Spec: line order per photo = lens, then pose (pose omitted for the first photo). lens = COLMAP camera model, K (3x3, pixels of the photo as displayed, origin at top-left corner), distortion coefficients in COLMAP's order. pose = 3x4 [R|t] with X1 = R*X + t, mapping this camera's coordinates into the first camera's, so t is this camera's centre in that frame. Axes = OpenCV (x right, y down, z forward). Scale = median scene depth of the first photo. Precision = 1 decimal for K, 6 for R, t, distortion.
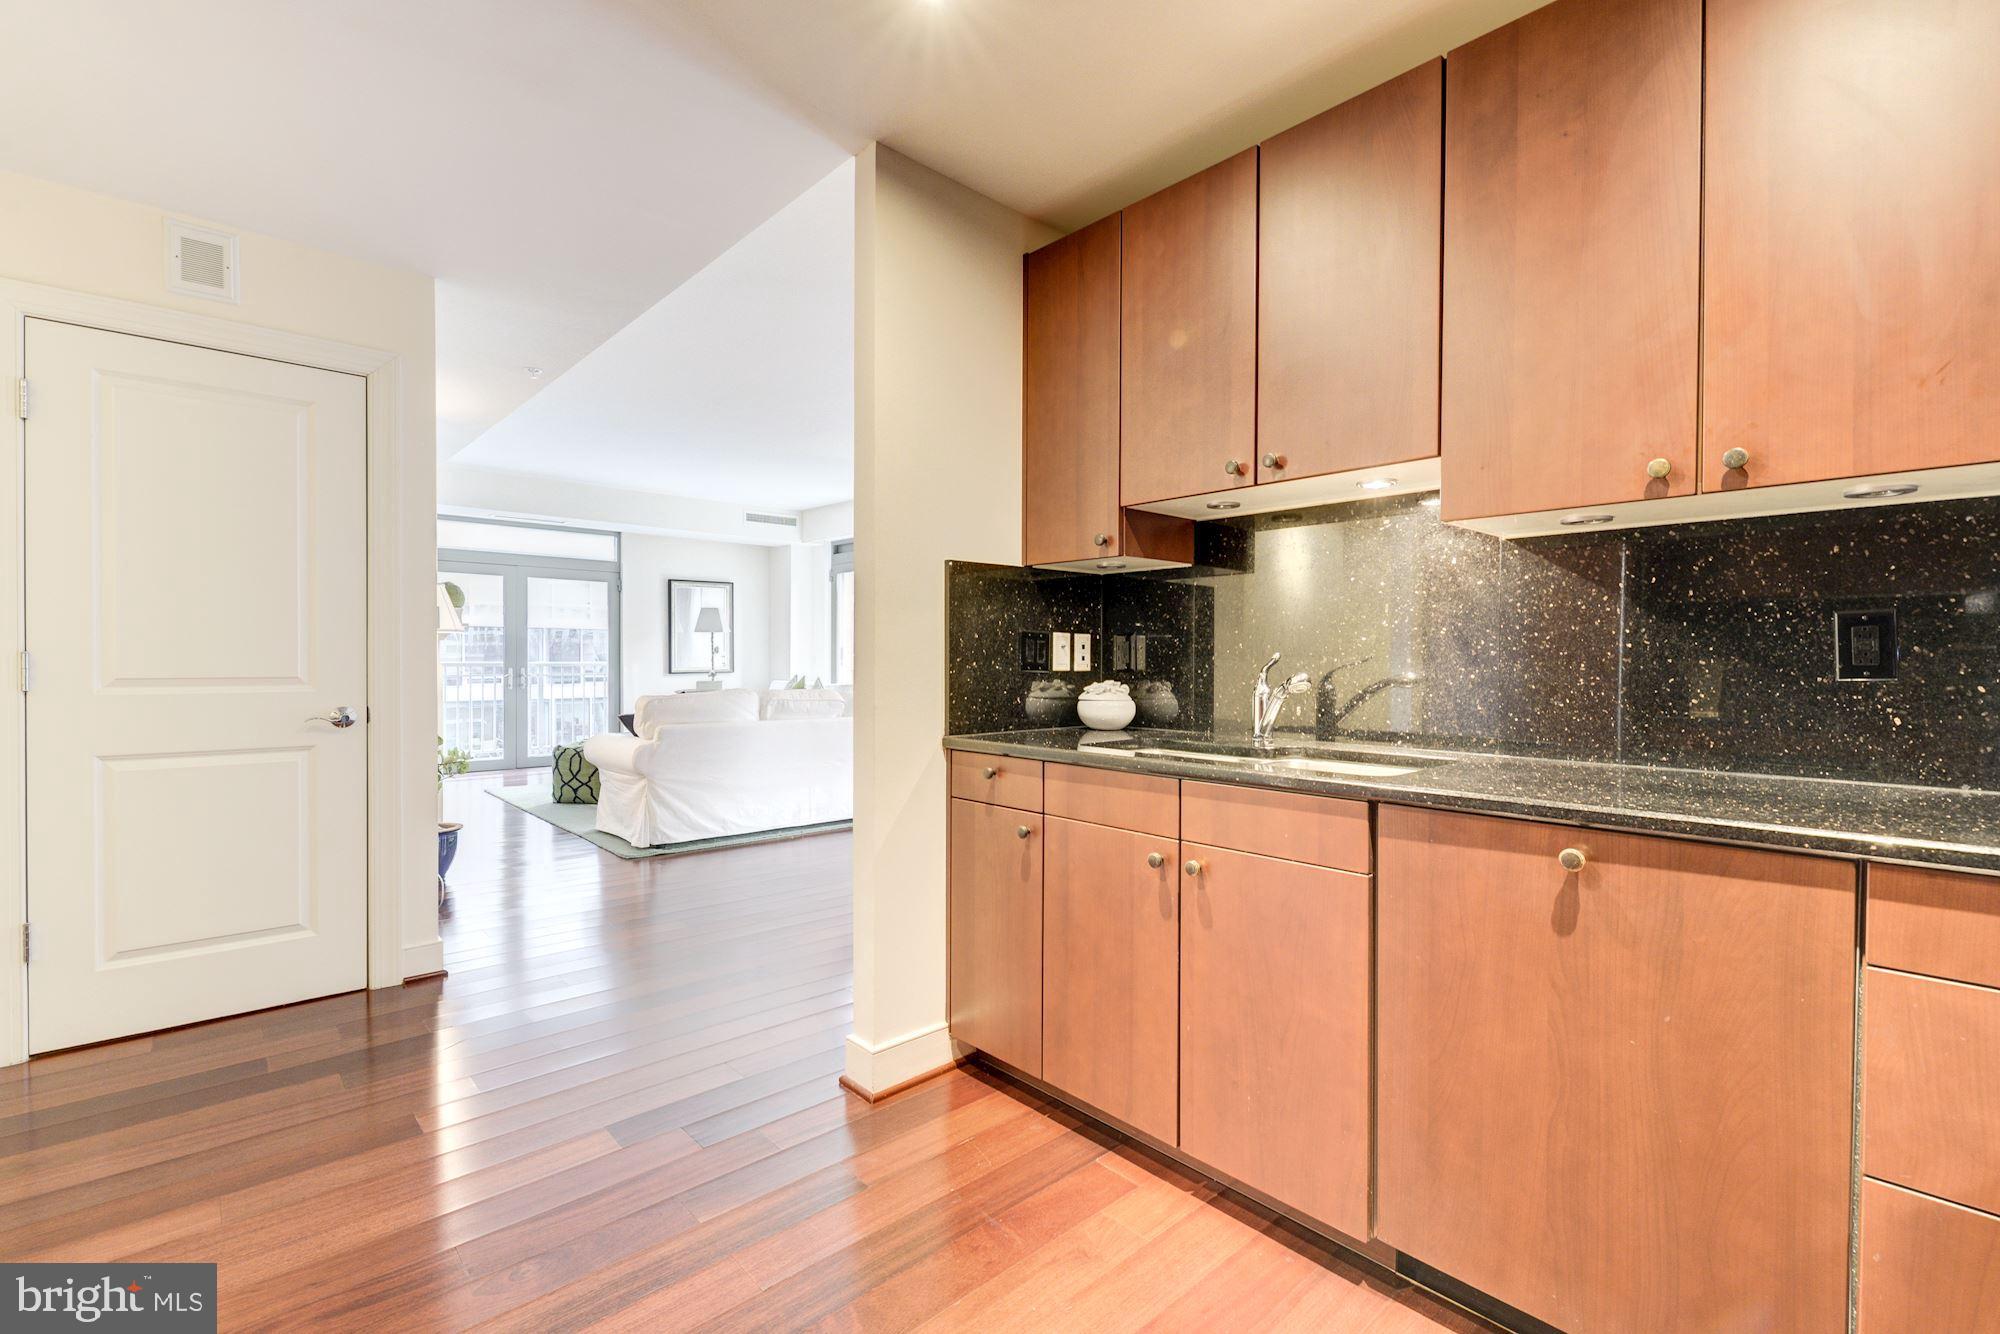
lens RADIAL K [[869.5, 0, 1002.1], [0, 869.5, 666.9], [0, 0, 1]] dist [-0.004863, 0.000393]
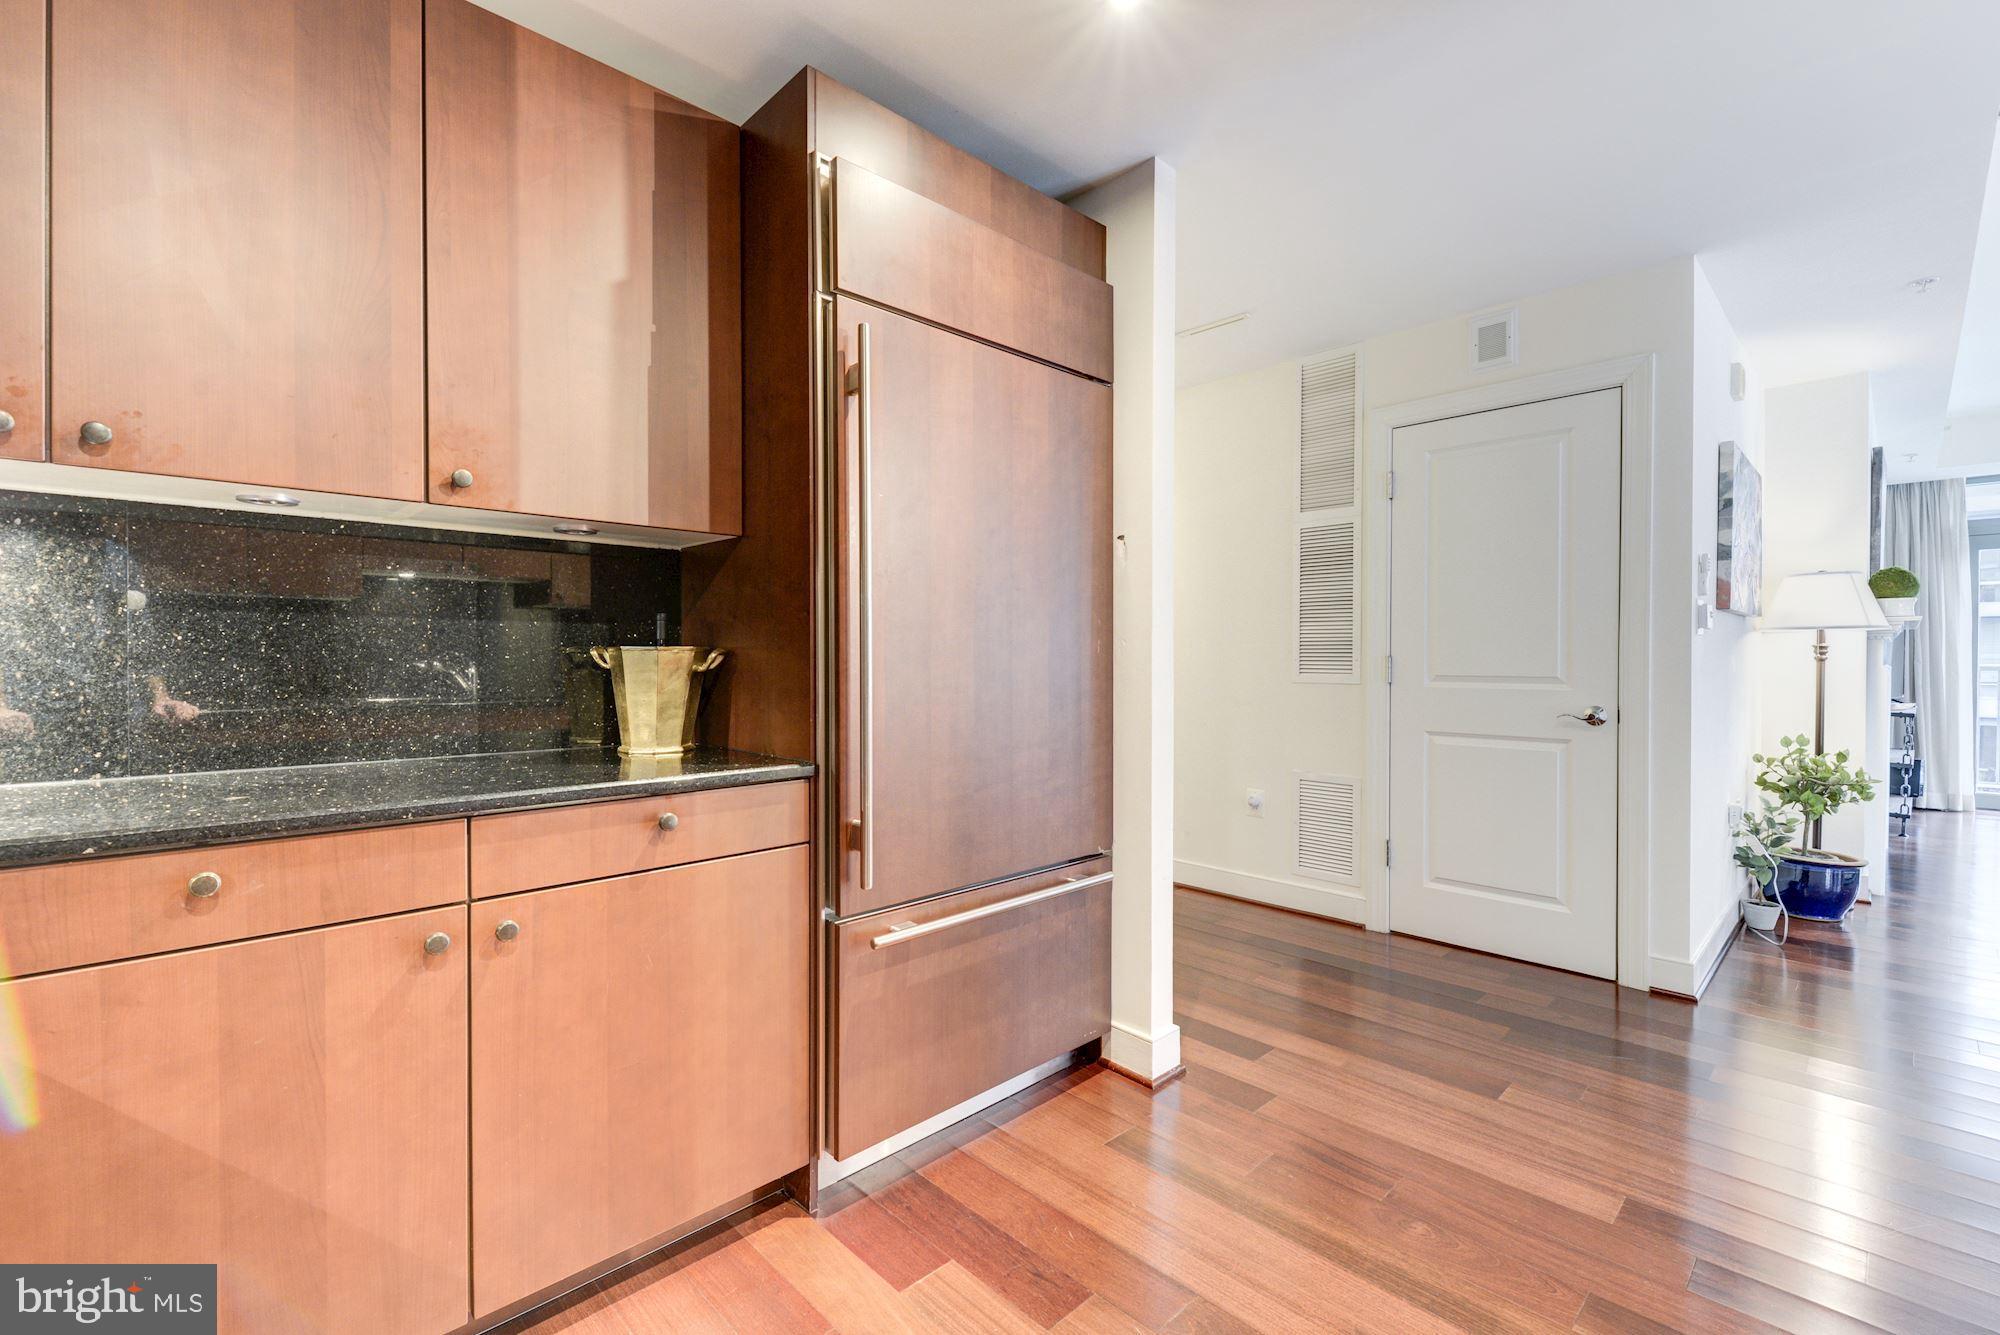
lens RADIAL K [[873.5, 0, 1002.3], [0, 873.5, 662.0], [0, 0, 1]] dist [-0.004830, -0.000382]
pose [[0.024092, 0.001749, -0.999708, 0.305610], [-0.009256, 0.999956, 0.001527, -0.002795], [0.999667, 0.009217, 0.024107, 0.265663]]
